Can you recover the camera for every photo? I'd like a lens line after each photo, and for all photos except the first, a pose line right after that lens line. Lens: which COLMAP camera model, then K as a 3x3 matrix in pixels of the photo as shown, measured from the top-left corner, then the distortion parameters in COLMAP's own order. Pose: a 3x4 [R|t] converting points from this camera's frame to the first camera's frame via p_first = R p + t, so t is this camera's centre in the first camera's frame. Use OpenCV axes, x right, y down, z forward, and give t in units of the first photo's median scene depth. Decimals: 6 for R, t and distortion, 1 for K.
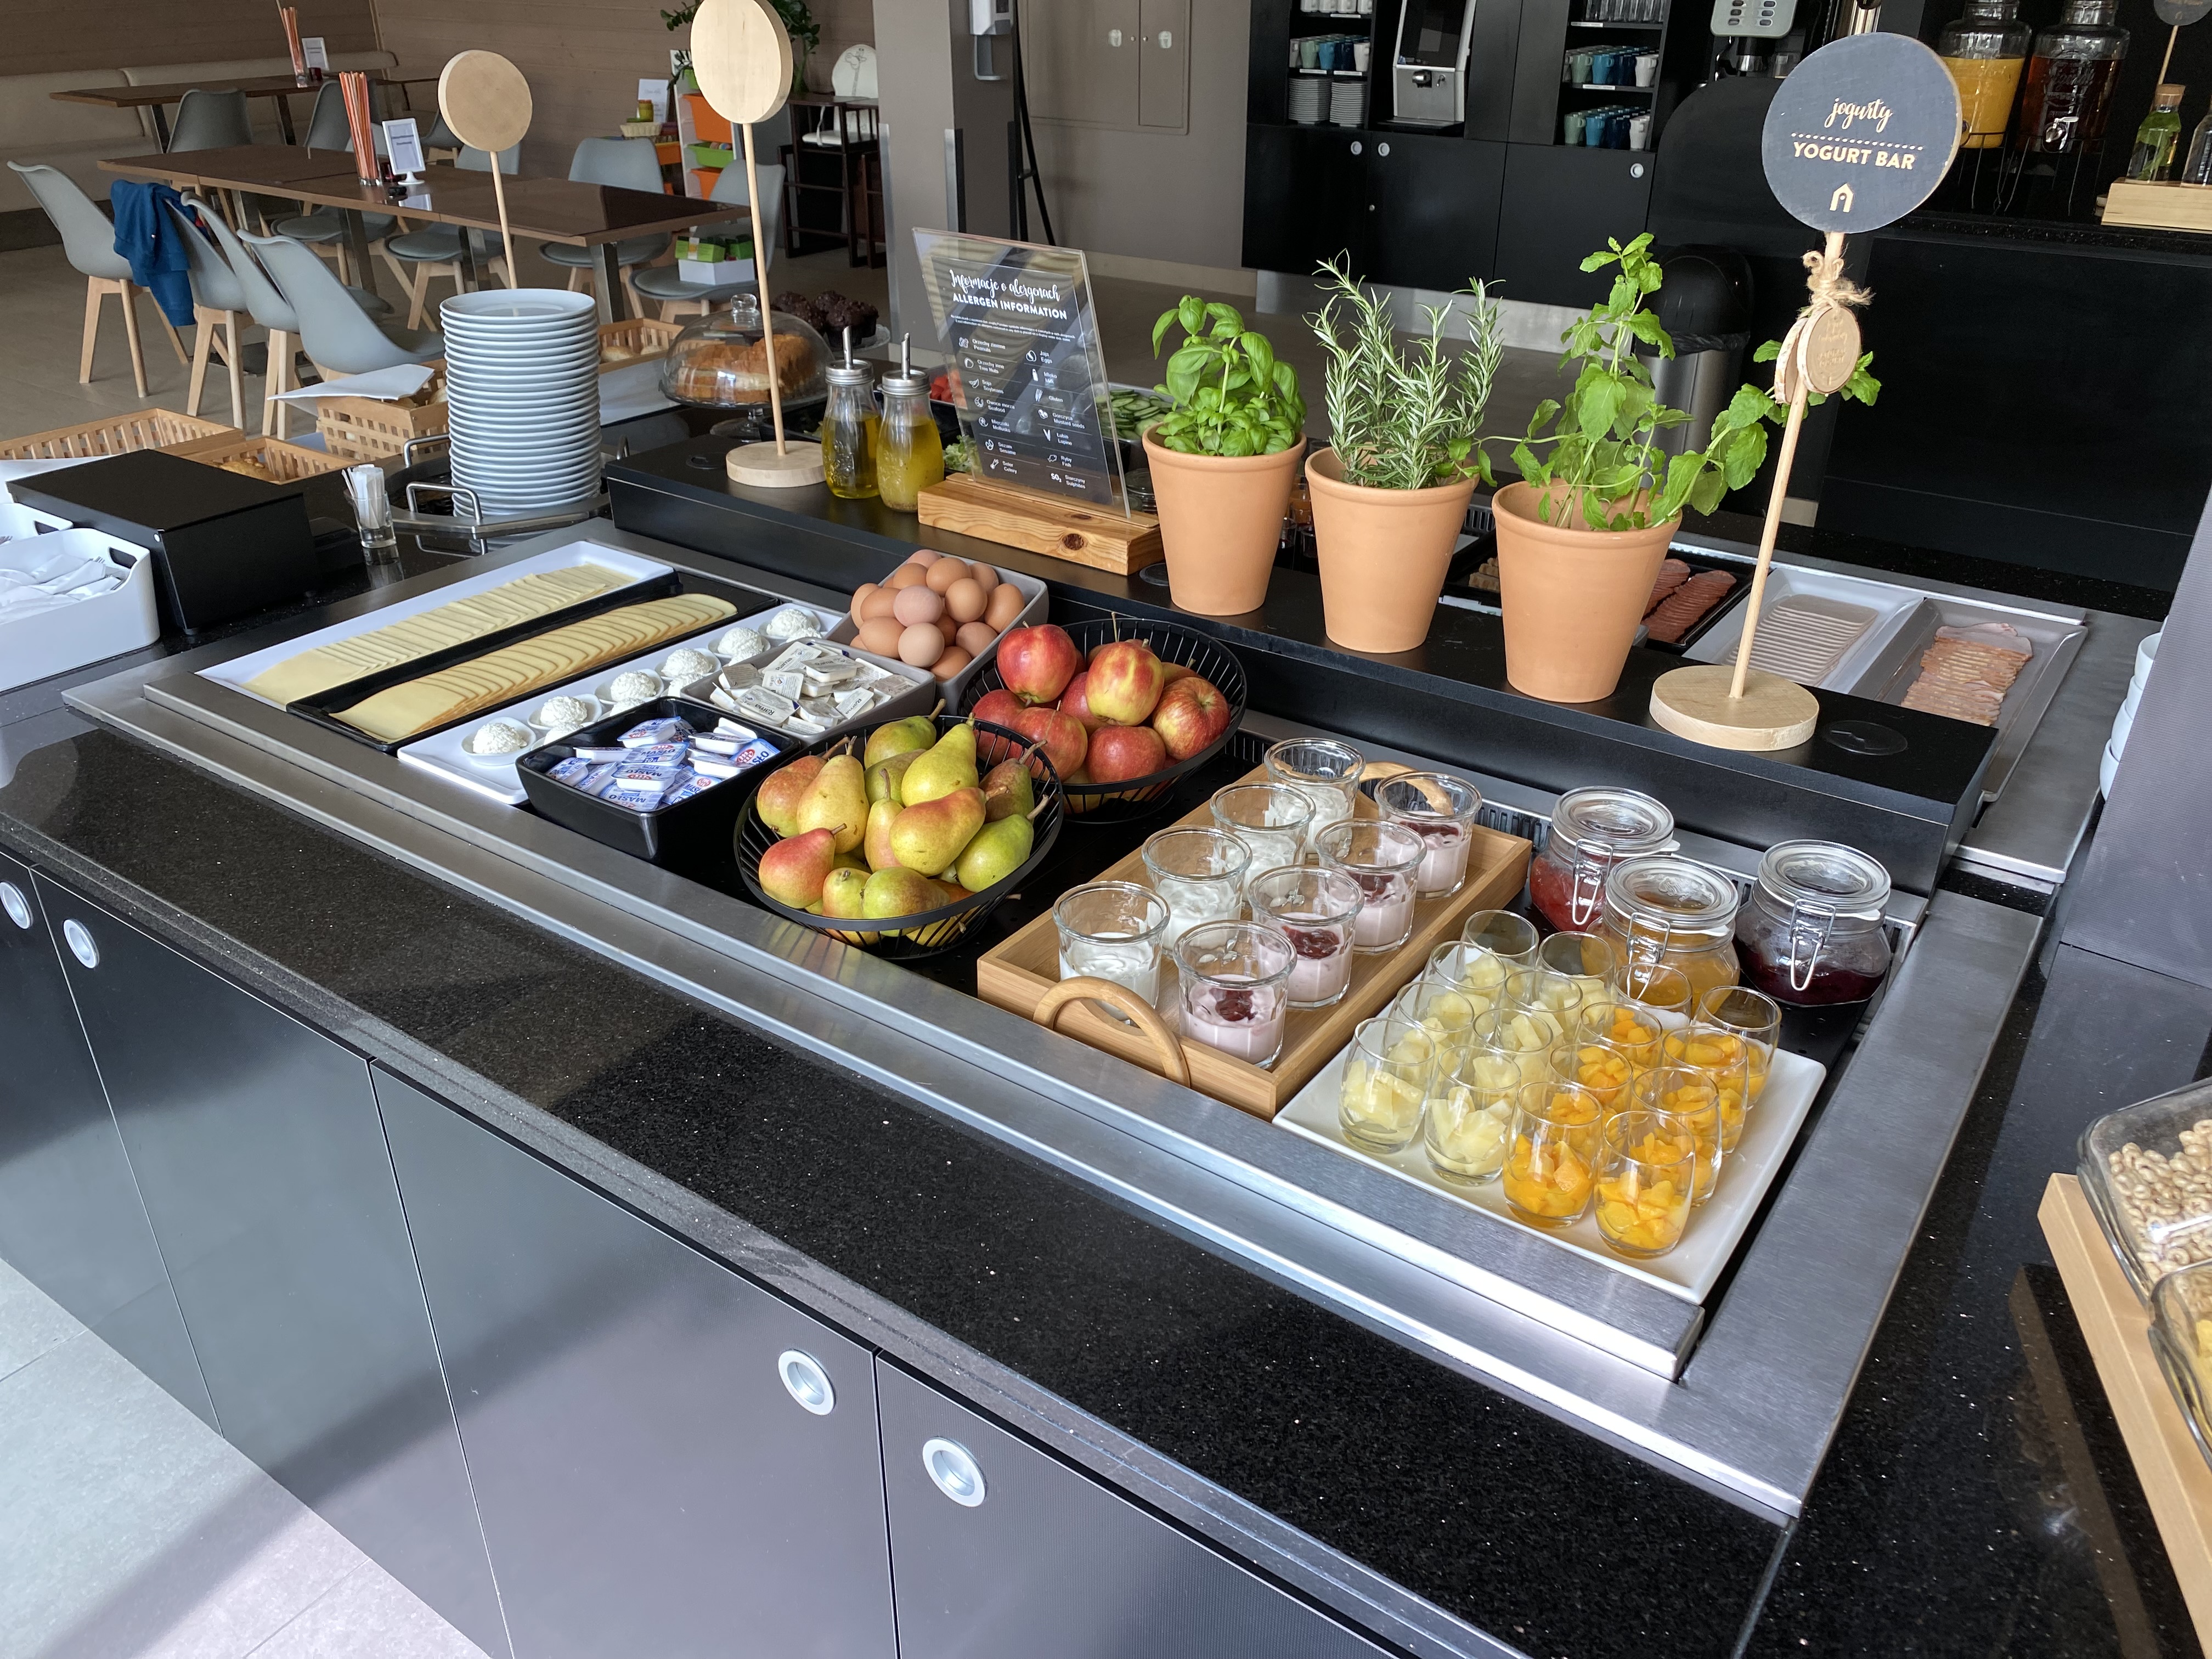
lens RADIAL K [[1684.8, 0, 1107.7], [0, 1684.8, 832.6], [0, 0, 1]] dist [0.009302, -0.016728]
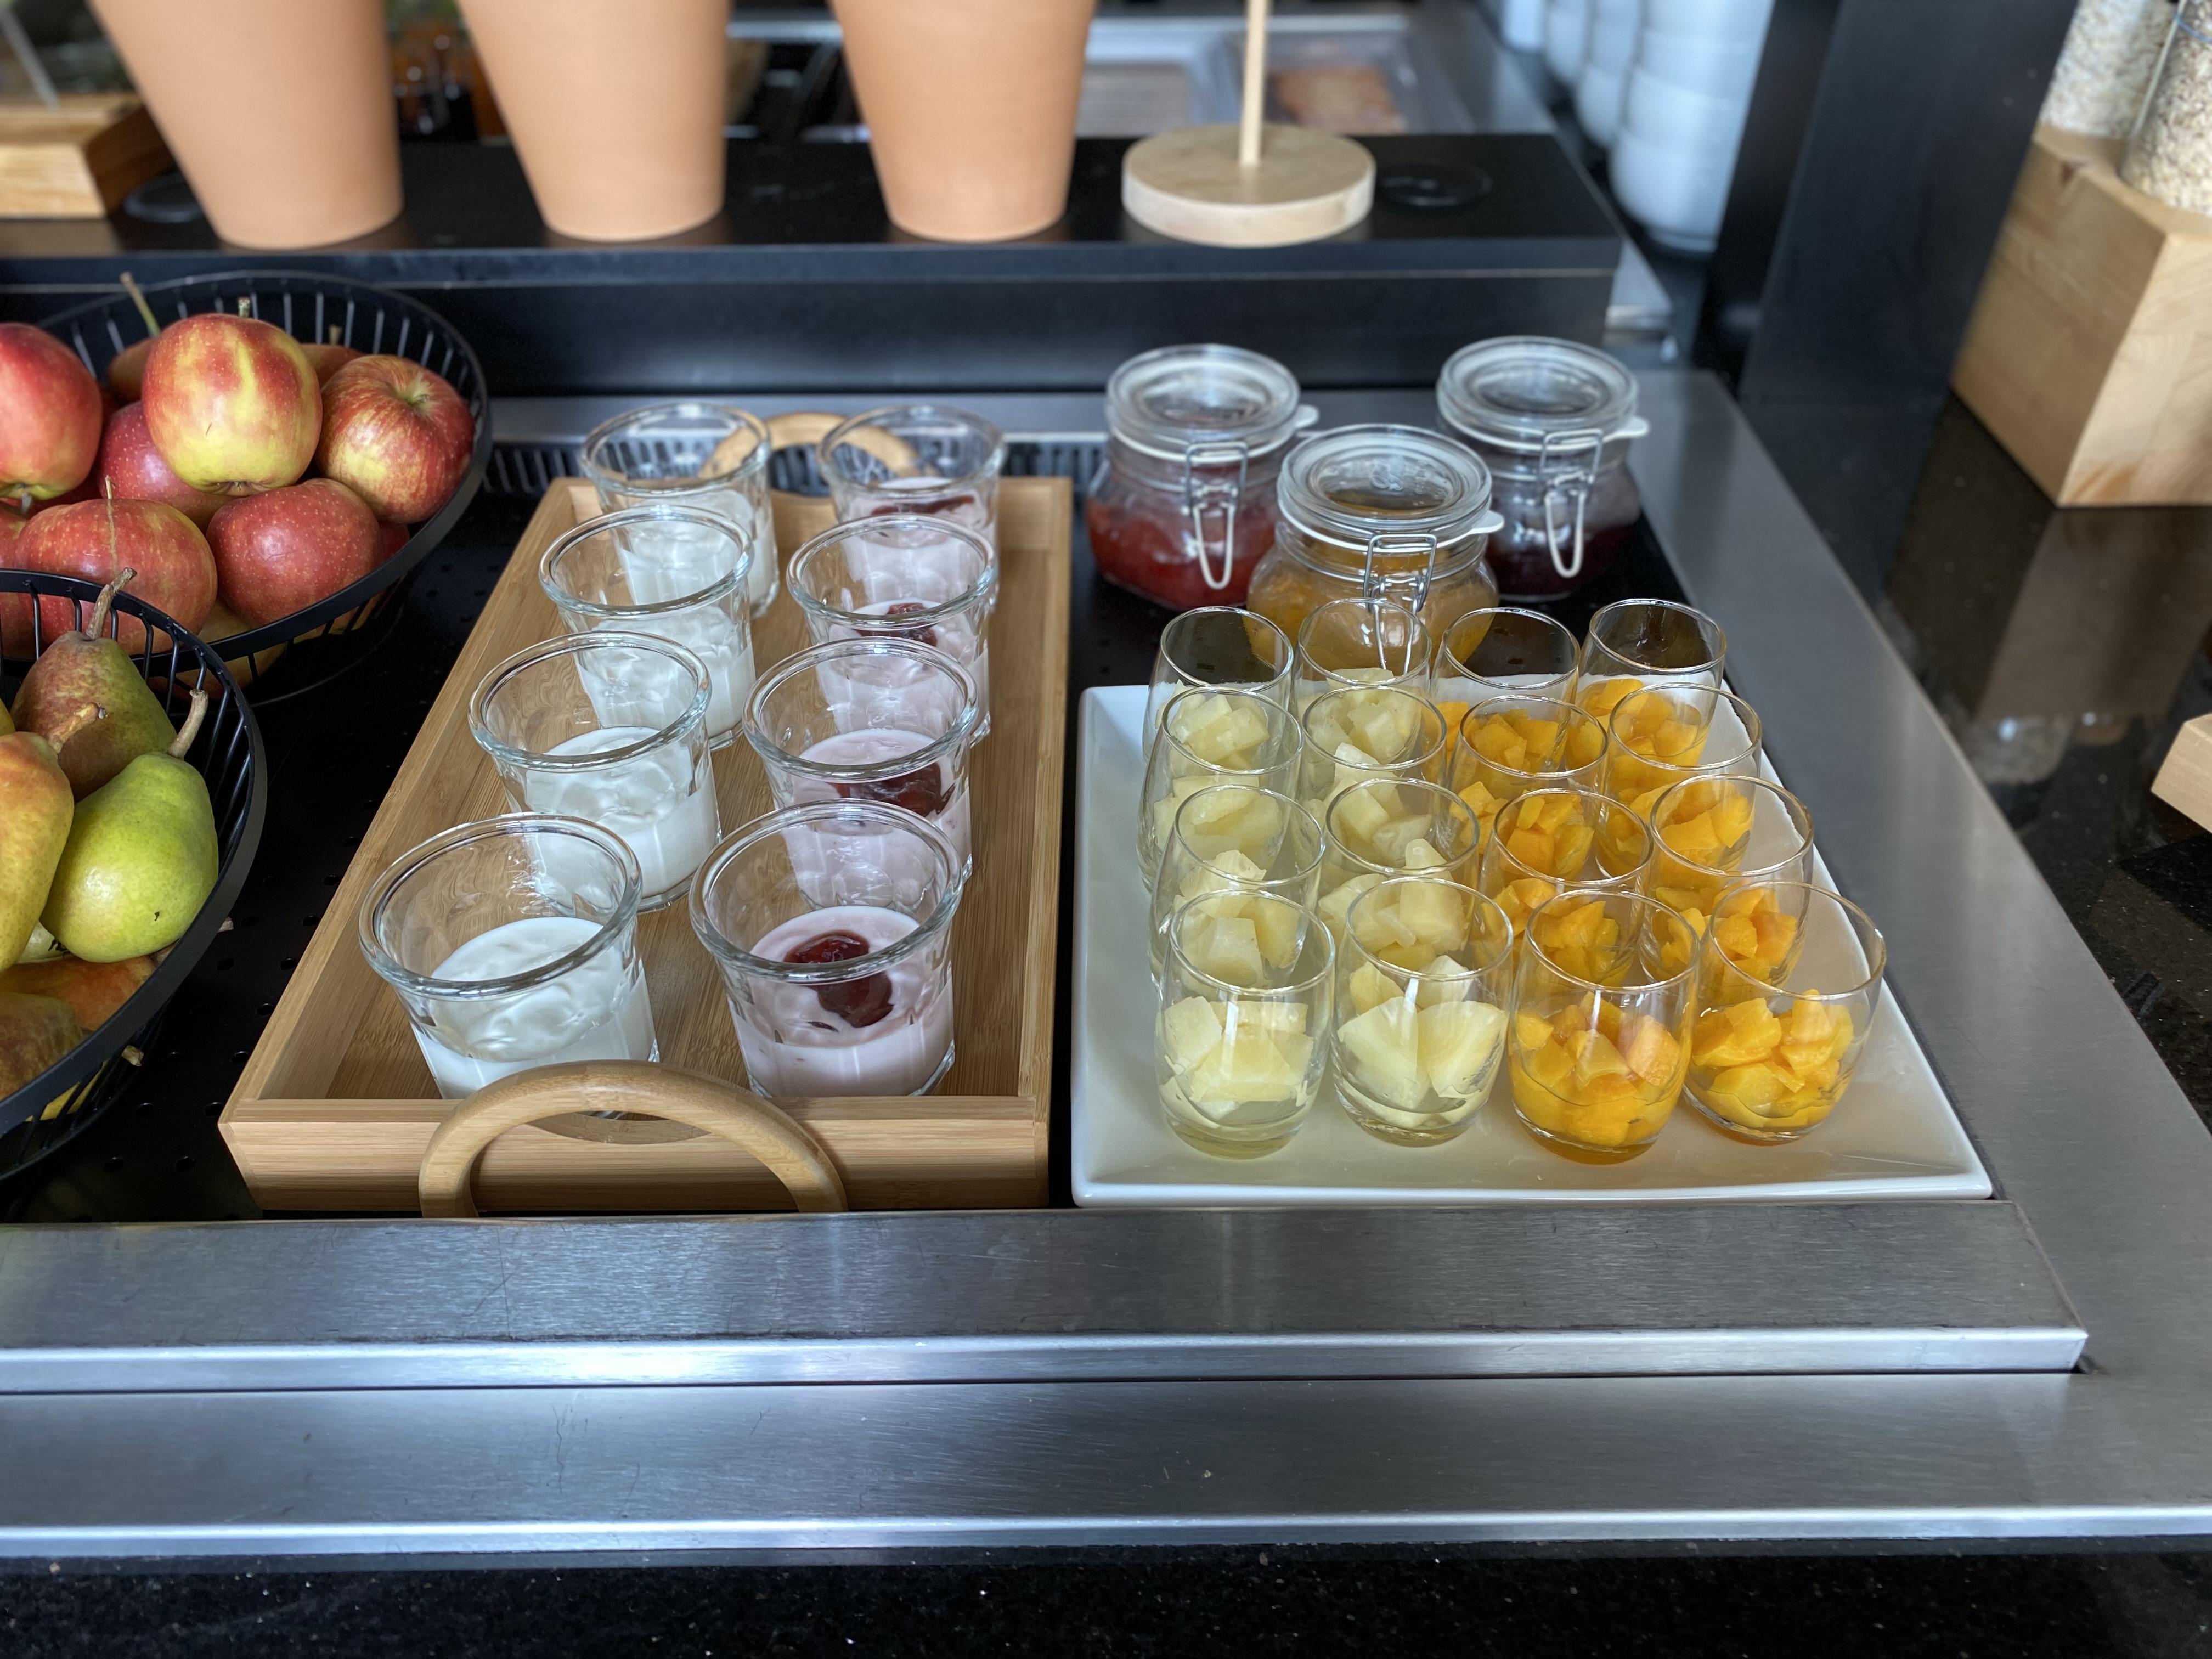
lens RADIAL K [[1684.8, 0, 1107.0], [0, 1684.8, 819.7], [0, 0, 1]] dist [0.009302, -0.016728]
pose [[0.809241, -0.379050, 0.448831, -0.052029], [0.286580, 0.921637, 0.261643, -0.035990], [-0.512835, -0.083107, 0.854455, 0.482436]]
